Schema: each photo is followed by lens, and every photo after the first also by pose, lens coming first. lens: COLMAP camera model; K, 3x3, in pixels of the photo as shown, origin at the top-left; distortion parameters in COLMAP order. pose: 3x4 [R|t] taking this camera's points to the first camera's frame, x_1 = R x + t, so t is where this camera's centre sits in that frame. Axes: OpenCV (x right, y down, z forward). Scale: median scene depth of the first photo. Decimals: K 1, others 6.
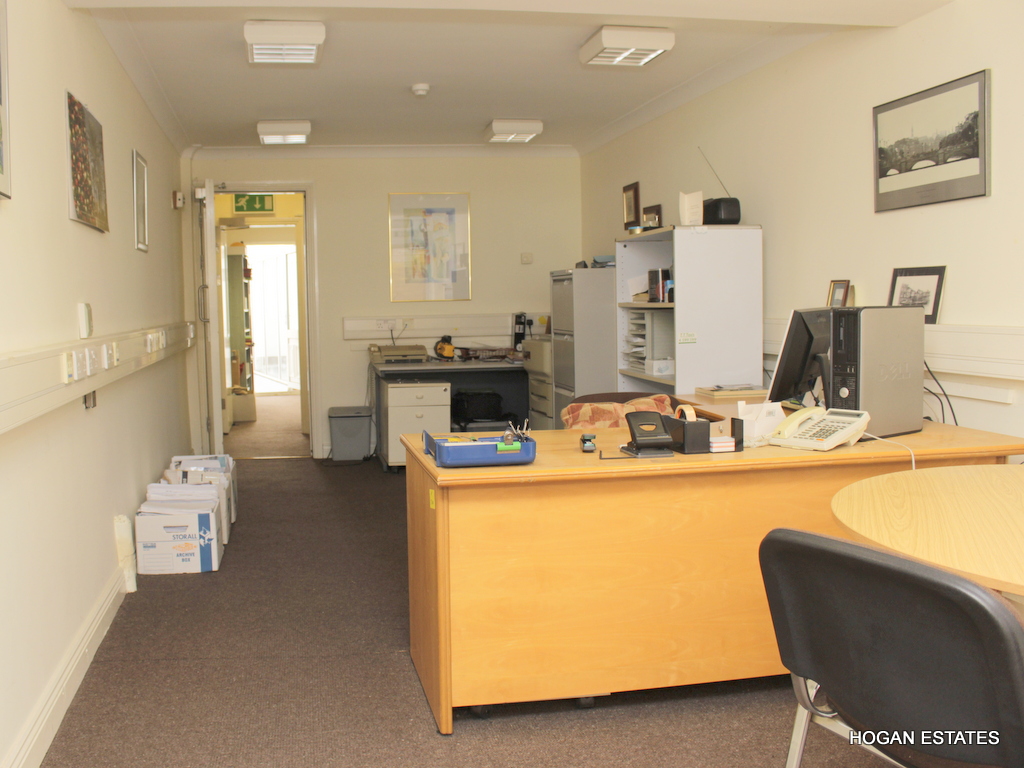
lens RADIAL K [[949.1, 0, 438.8], [0, 949.1, 383.5], [0, 0, 1]] dist [-0.144556, 0.097243]
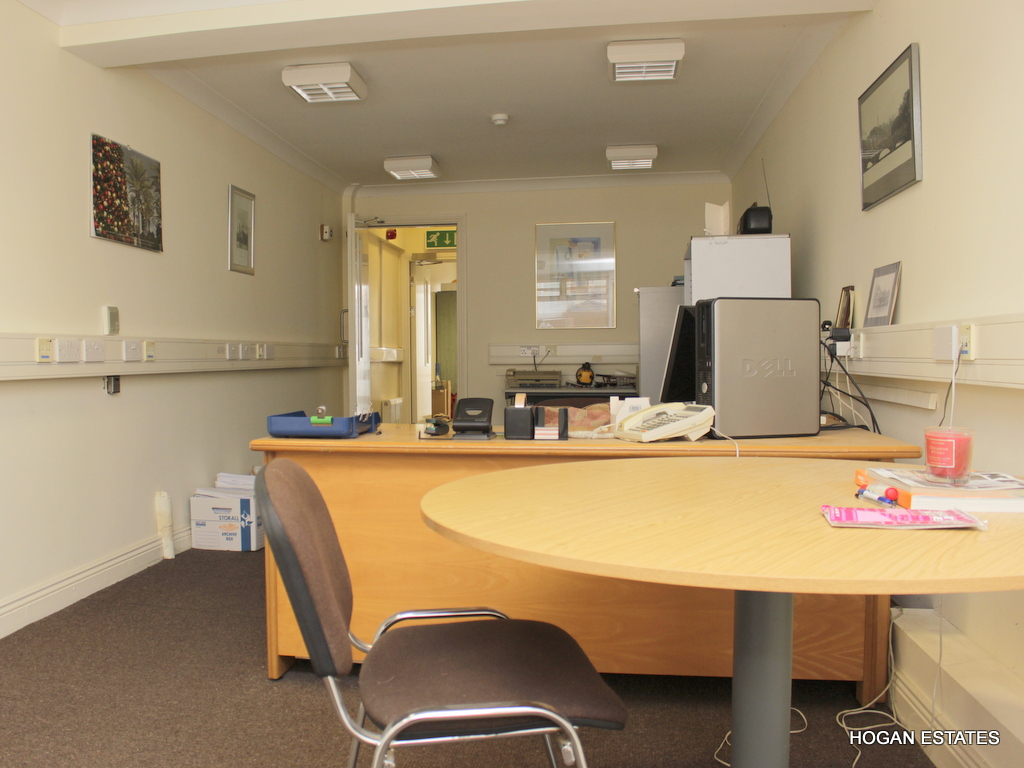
lens RADIAL K [[949.1, 0, 438.8], [0, 949.1, 383.5], [0, 0, 1]] dist [-0.144556, 0.097243]
pose [[0.942310, 0.023290, -0.333929, 0.211717], [-0.040471, 0.998185, -0.044585, 0.024984], [0.332285, 0.055528, 0.941543, -0.000314]]
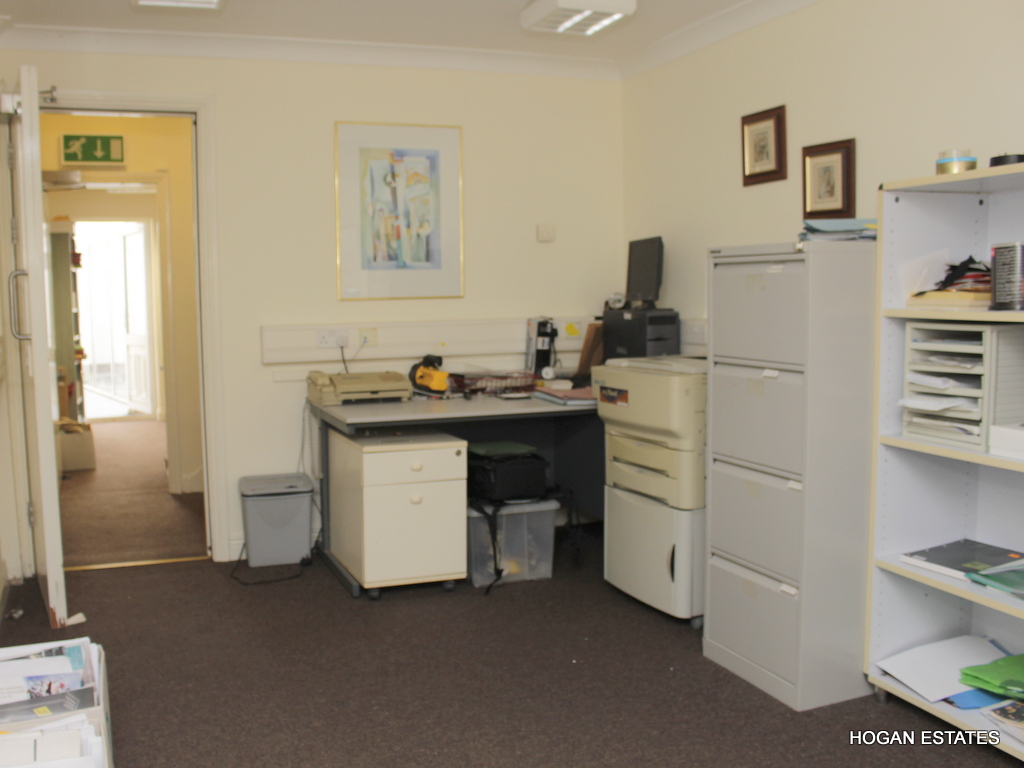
lens RADIAL K [[949.1, 0, 438.8], [0, 949.1, 383.5], [0, 0, 1]] dist [-0.144556, 0.097243]
pose [[0.982101, -0.014505, 0.187794, -0.111396], [0.013245, 0.999881, 0.007963, -0.039926], [-0.187887, -0.005333, 0.982176, 0.423566]]
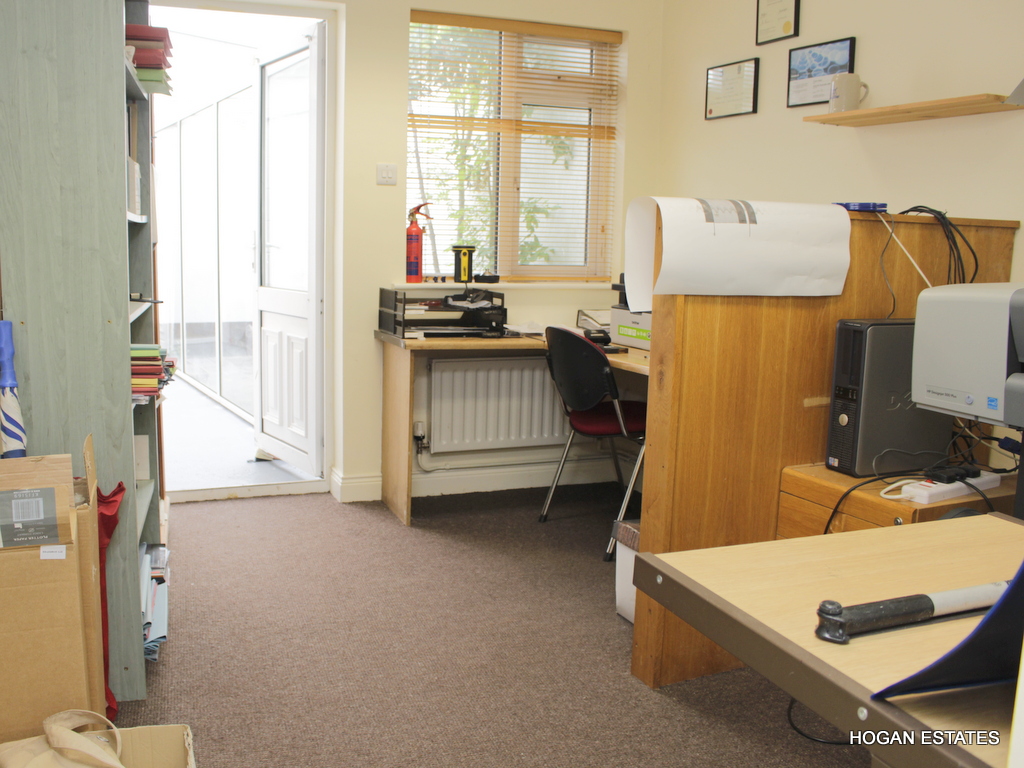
lens RADIAL K [[949.1, 0, 438.8], [0, 949.1, 383.5], [0, 0, 1]] dist [-0.144556, 0.097243]
pose [[0.993019, 0.017271, 0.116687, -0.278557], [-0.025518, 0.997251, 0.069563, -0.097779], [-0.115165, -0.072055, 0.990730, 1.348673]]
